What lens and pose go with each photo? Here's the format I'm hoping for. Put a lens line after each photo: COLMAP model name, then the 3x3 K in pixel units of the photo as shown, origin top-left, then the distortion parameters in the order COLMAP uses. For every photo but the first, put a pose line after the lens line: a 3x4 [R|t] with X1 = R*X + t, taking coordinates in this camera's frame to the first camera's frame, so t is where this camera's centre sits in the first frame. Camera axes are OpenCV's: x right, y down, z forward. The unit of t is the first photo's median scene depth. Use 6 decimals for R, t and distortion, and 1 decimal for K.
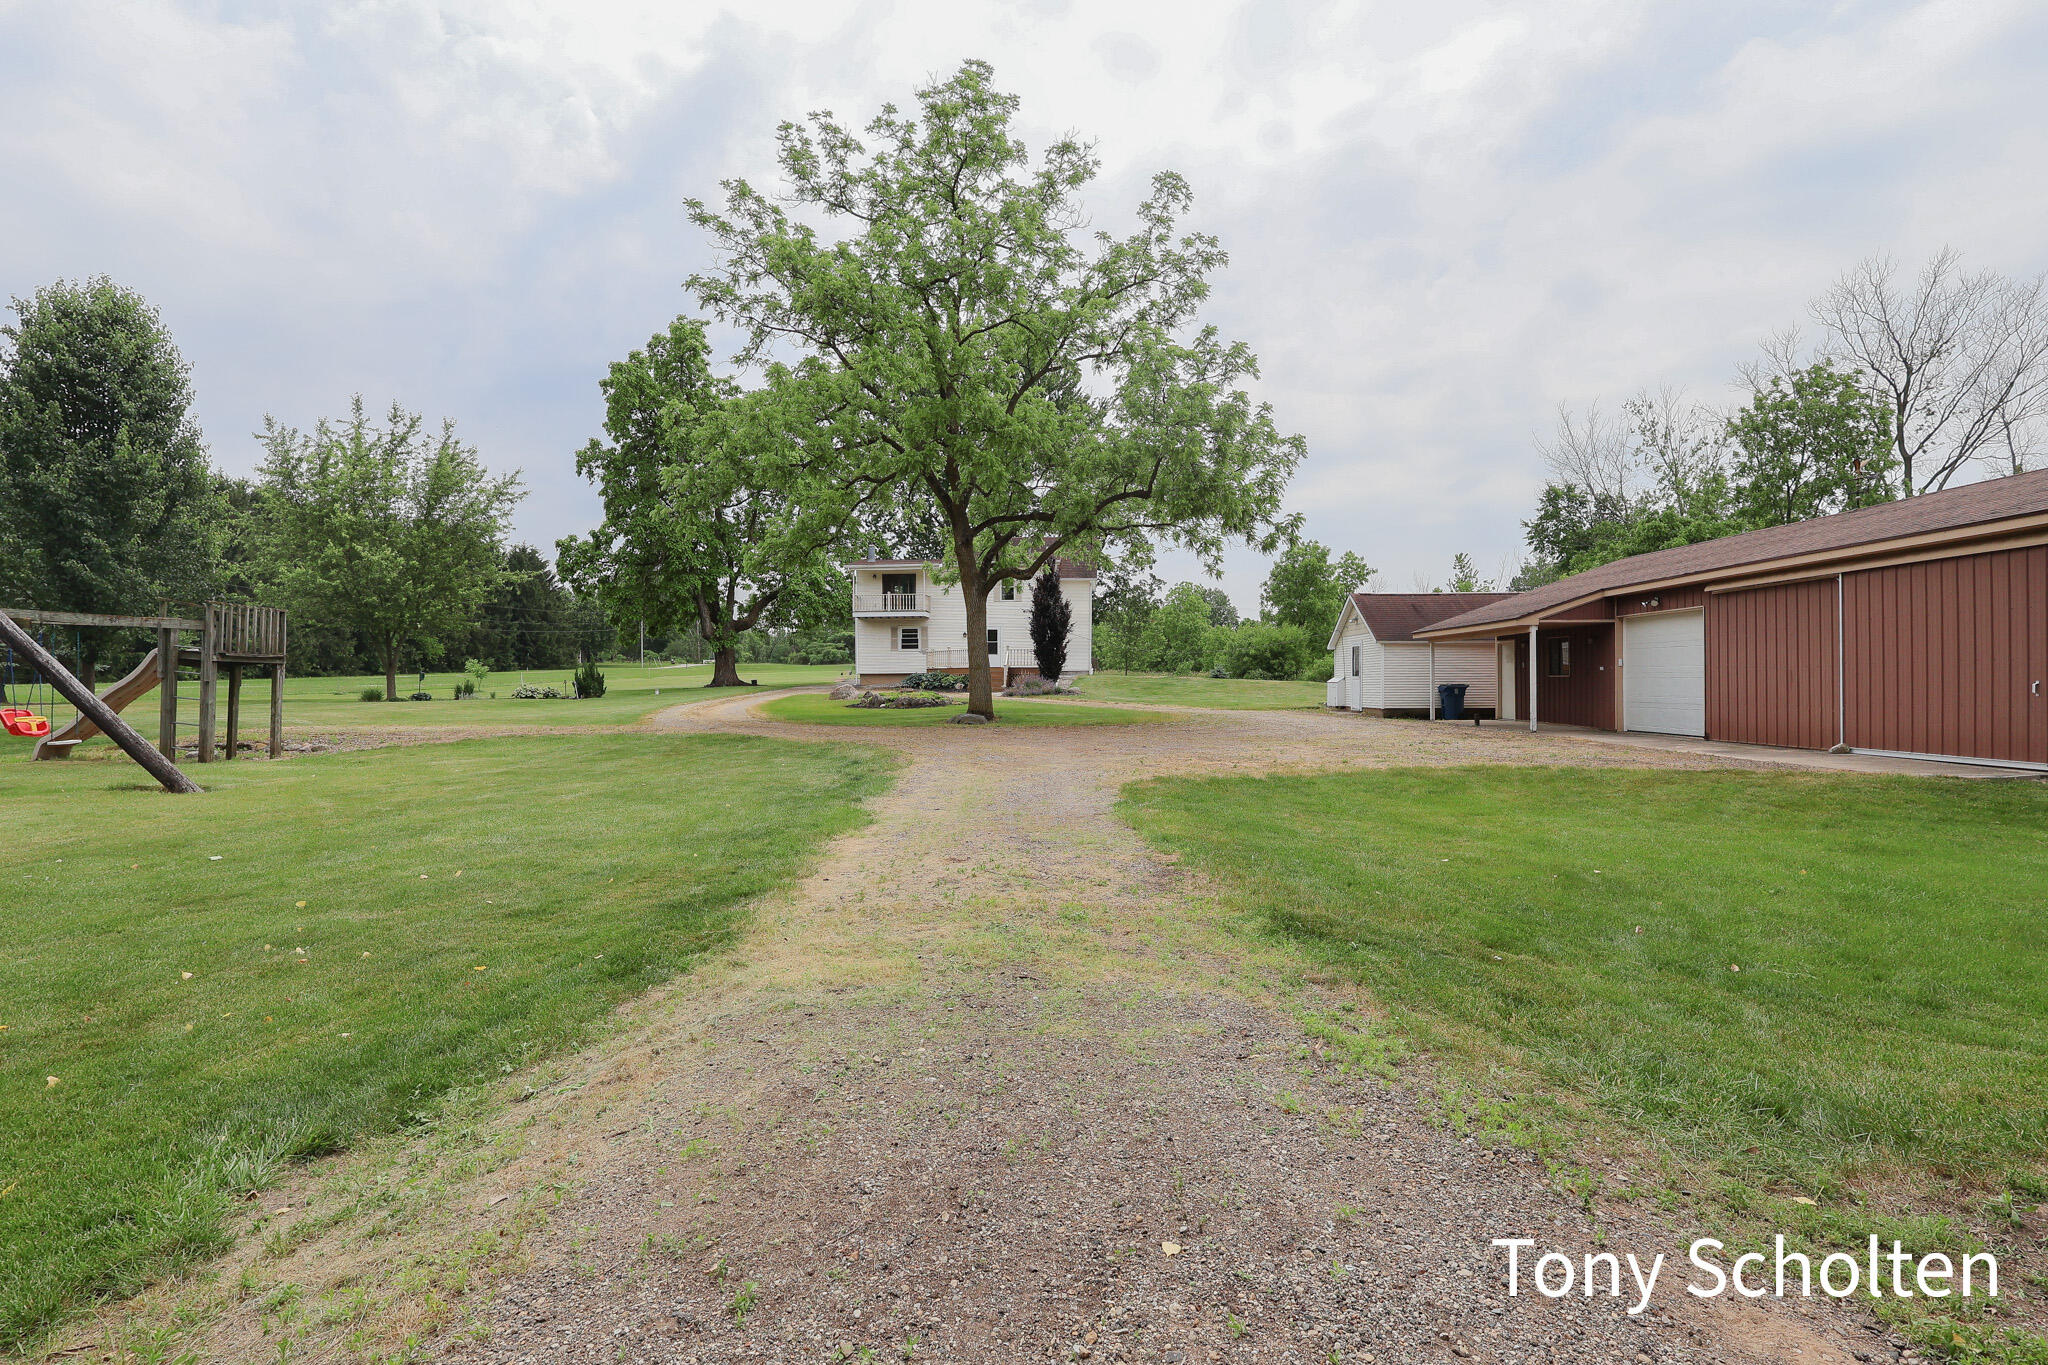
lens RADIAL K [[952.5, 0, 1024.0], [0, 952.5, 682.5], [0, 0, 1]] dist [-0.000493, -0.000093]
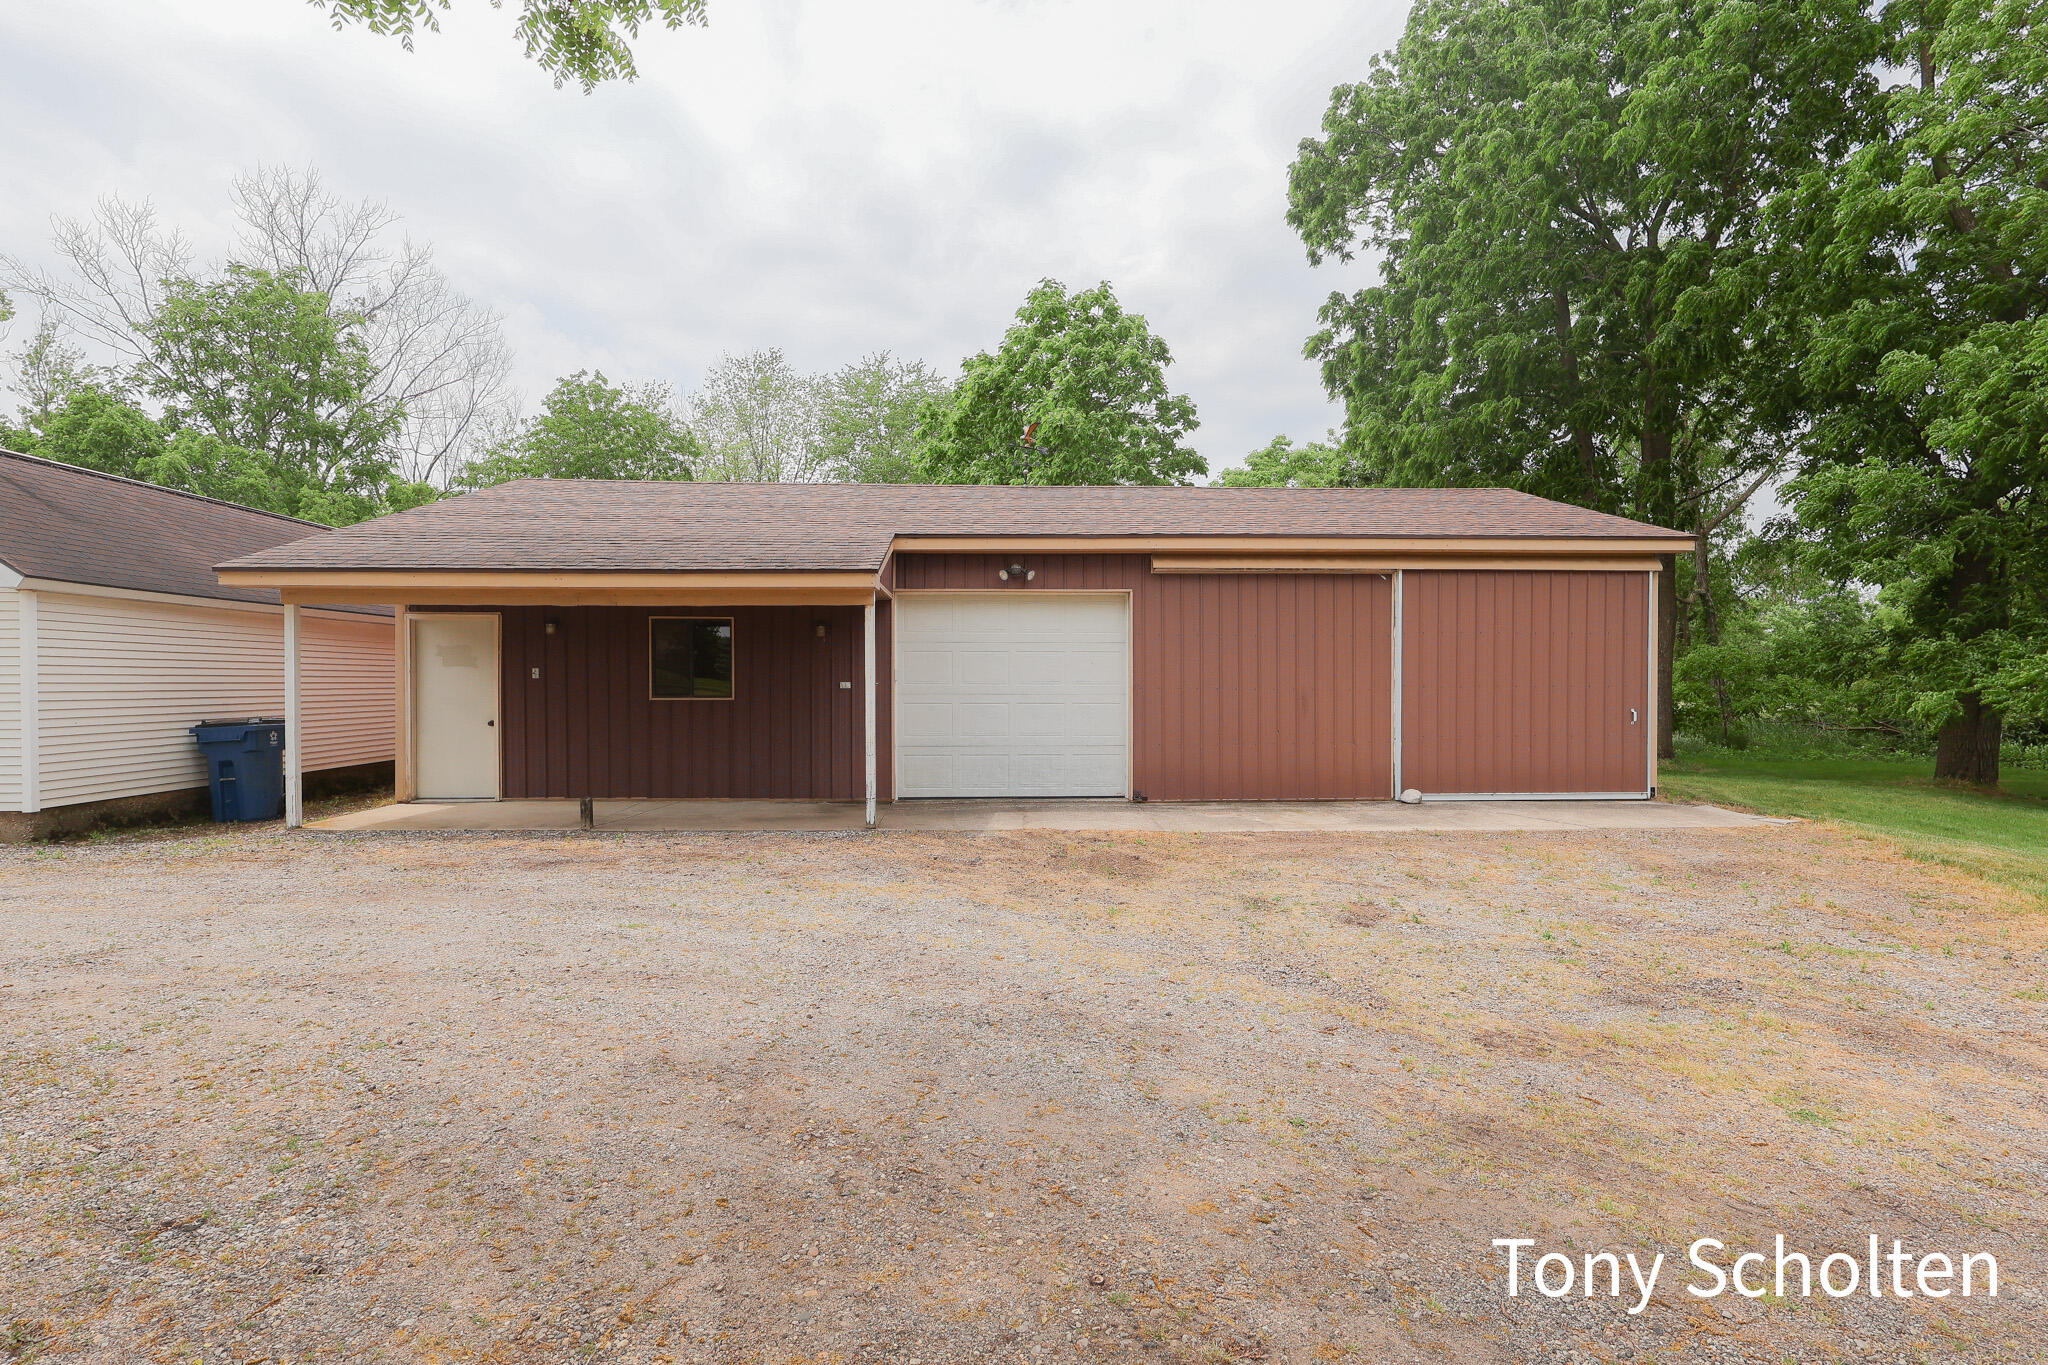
lens RADIAL K [[952.5, 0, 1024.0], [0, 952.5, 682.5], [0, 0, 1]] dist [-0.000493, -0.000093]
pose [[-0.065341, 0.010732, 0.997805, 0.088951], [-0.001576, 0.999940, -0.010858, -0.012382], [-0.997862, -0.002282, -0.065320, 1.127155]]
